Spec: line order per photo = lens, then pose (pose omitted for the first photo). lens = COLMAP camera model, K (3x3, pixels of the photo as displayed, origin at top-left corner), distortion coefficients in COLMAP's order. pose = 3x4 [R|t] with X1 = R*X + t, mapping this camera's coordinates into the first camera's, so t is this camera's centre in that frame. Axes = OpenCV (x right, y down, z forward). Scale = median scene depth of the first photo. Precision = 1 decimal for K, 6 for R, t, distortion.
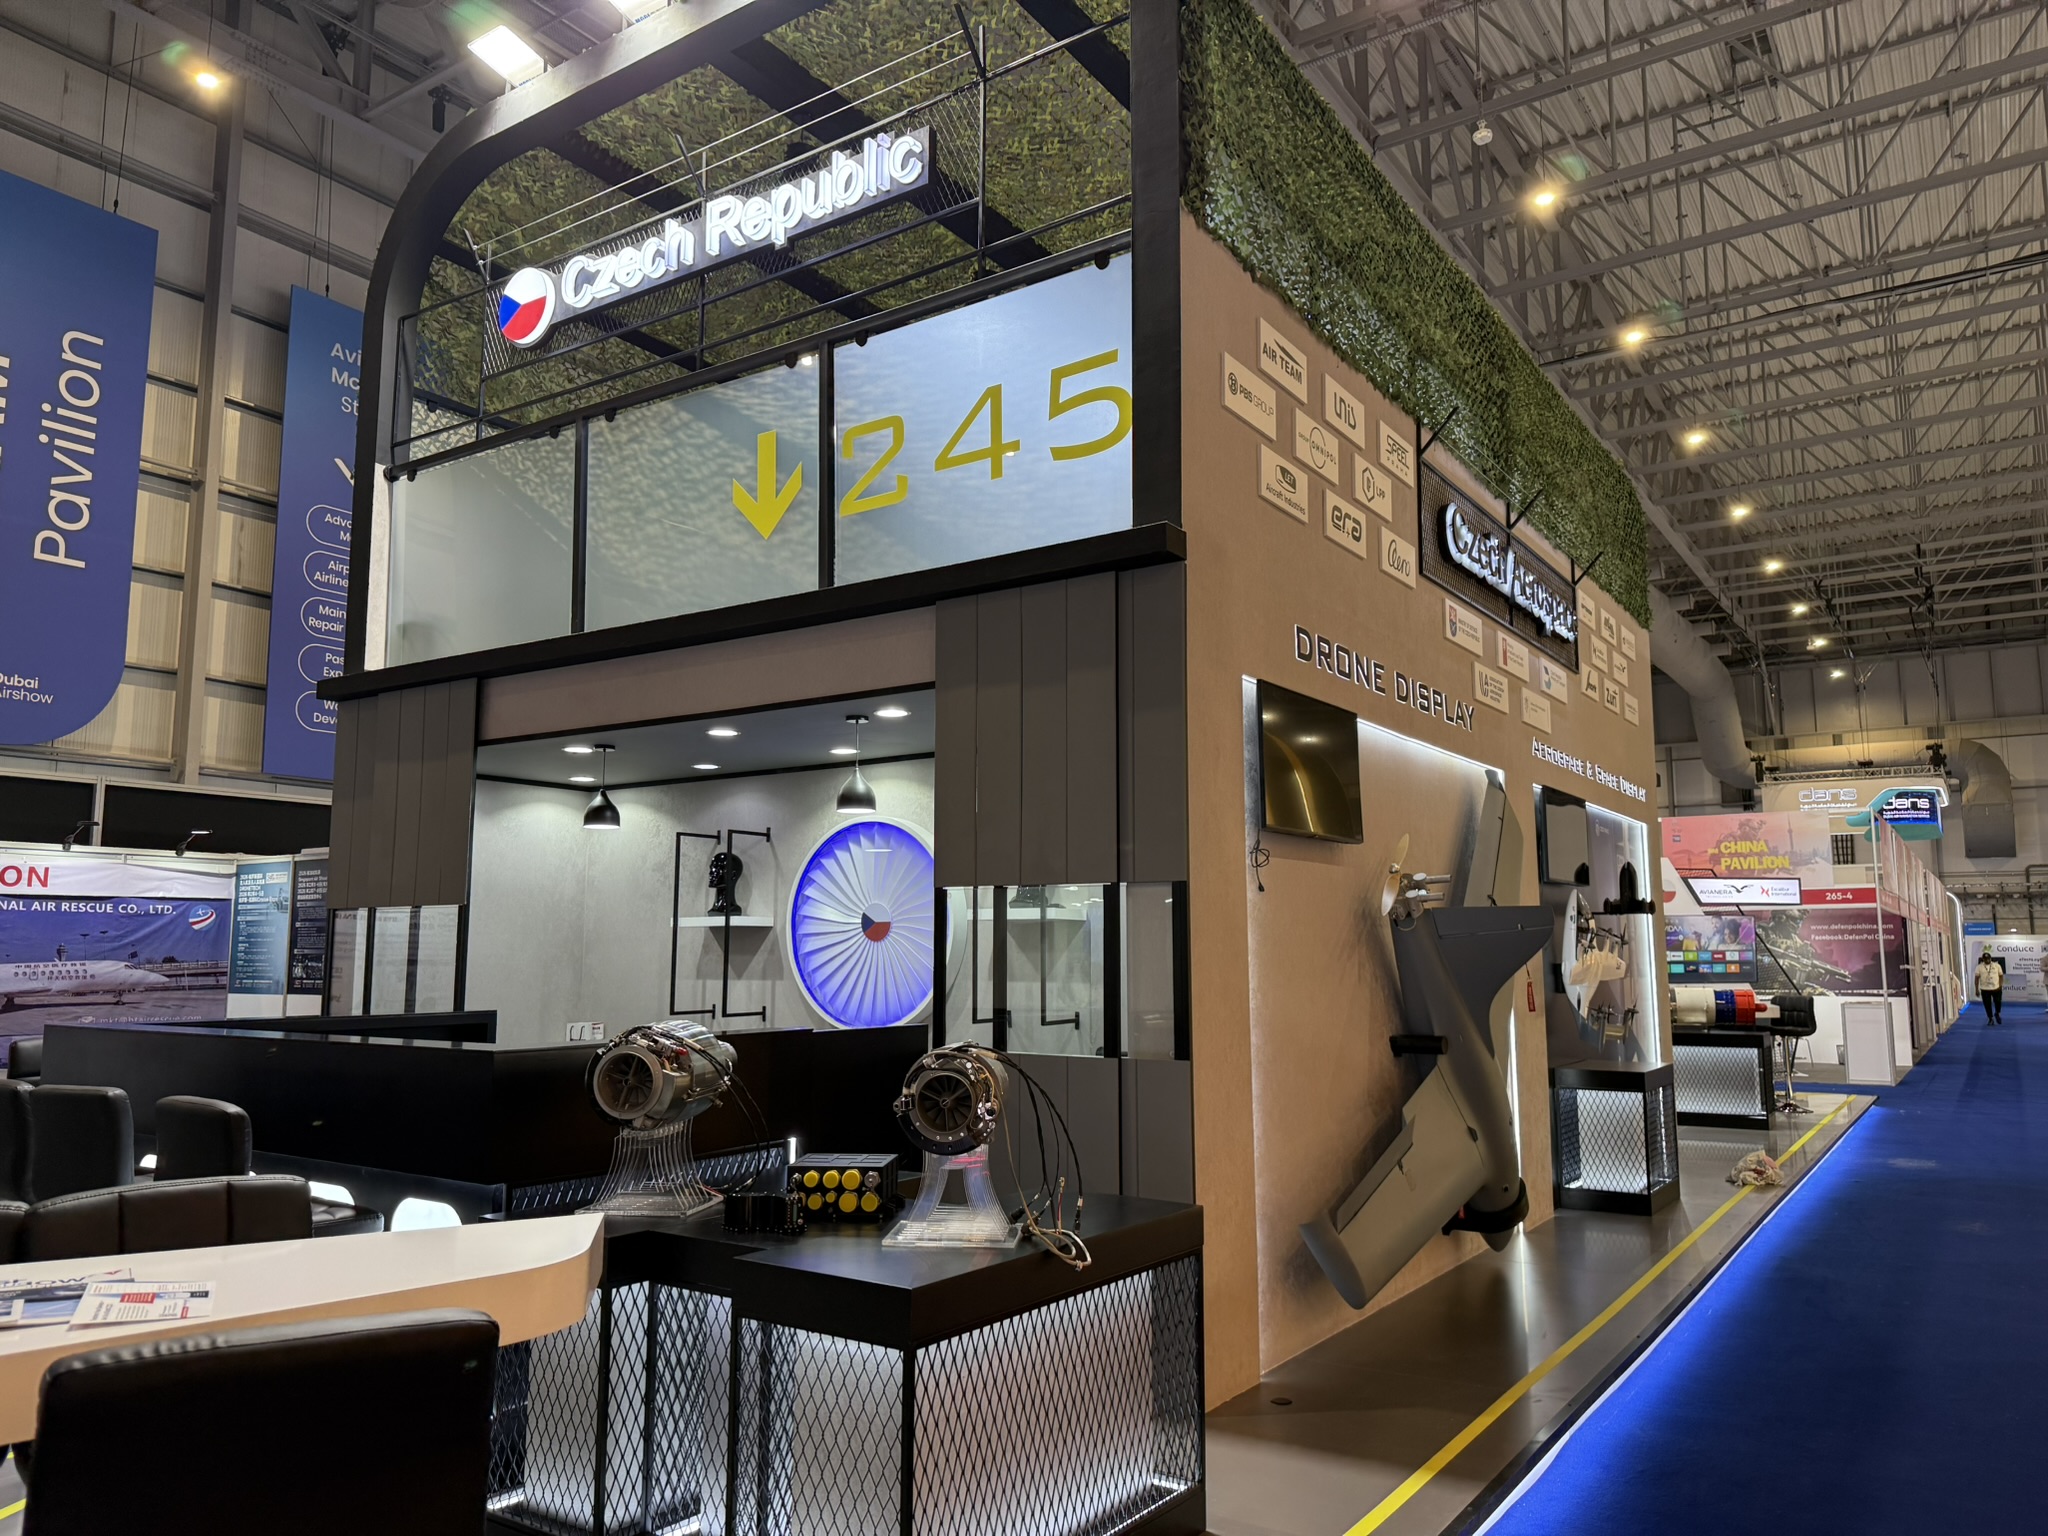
lens RADIAL K [[1458.2, 0, 1007.8], [0, 1458.2, 770.4], [0, 0, 1]] dist [0.091493, -0.102040]
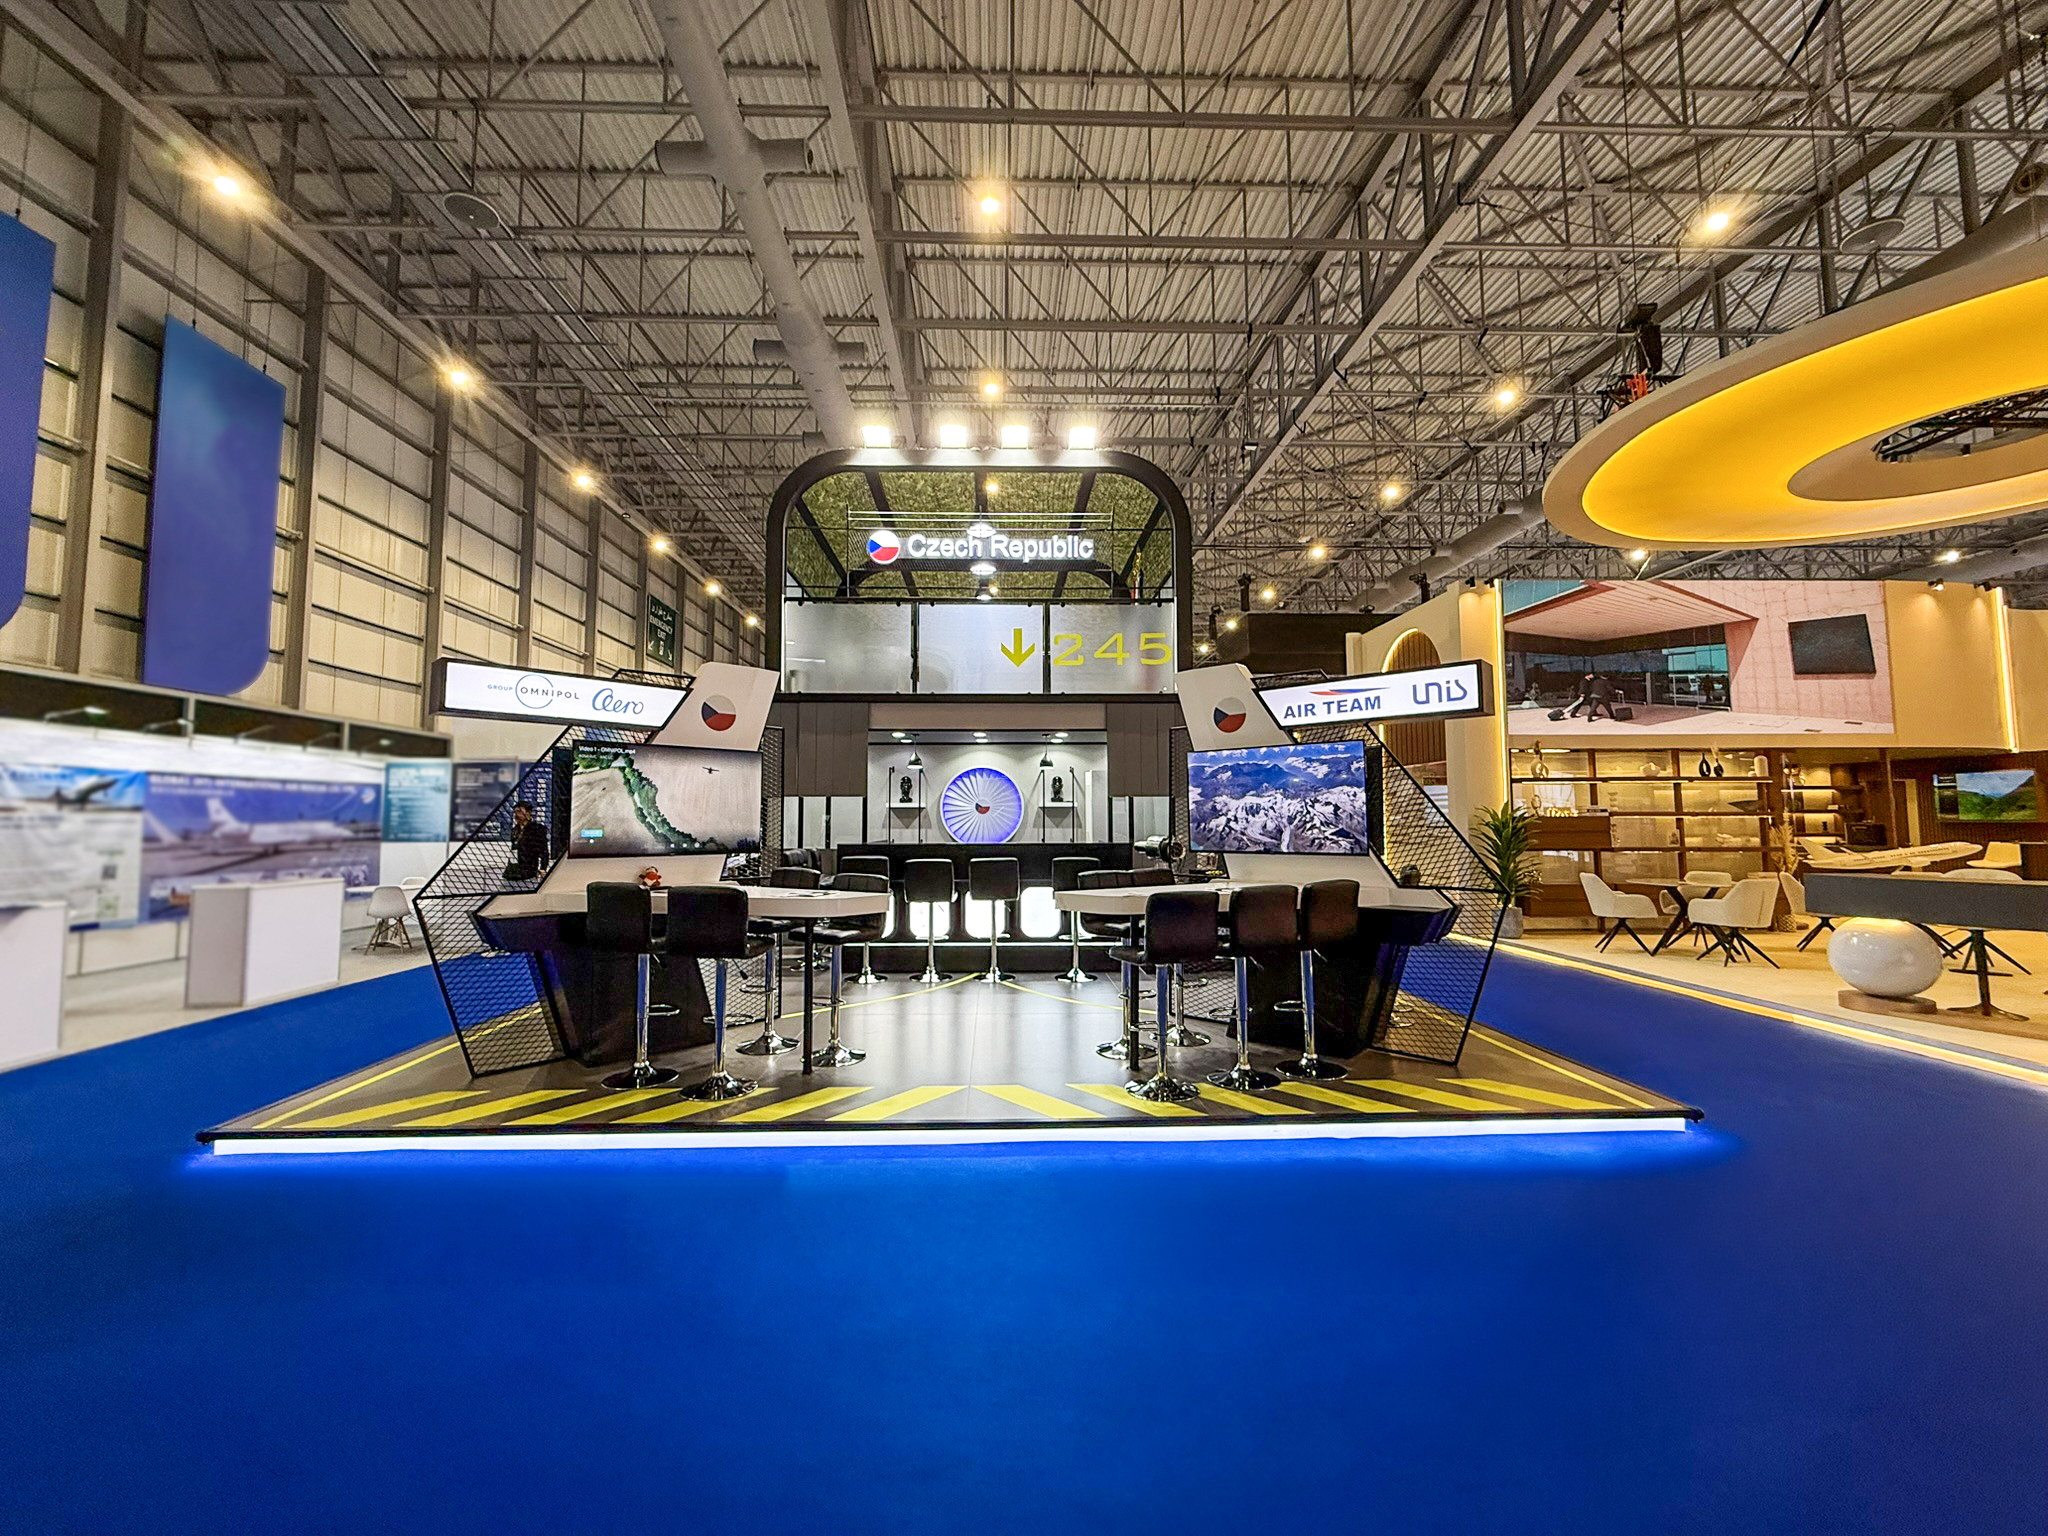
lens RADIAL K [[831.7, 0, 1029.8], [0, 831.7, 767.7], [0, 0, 1]] dist [-0.011804, 0.006190]
pose [[0.799185, 0.036992, 0.599946, -0.525866], [-0.072757, 0.996719, 0.035463, -0.013793], [-0.596666, -0.071992, 0.799254, -0.133372]]
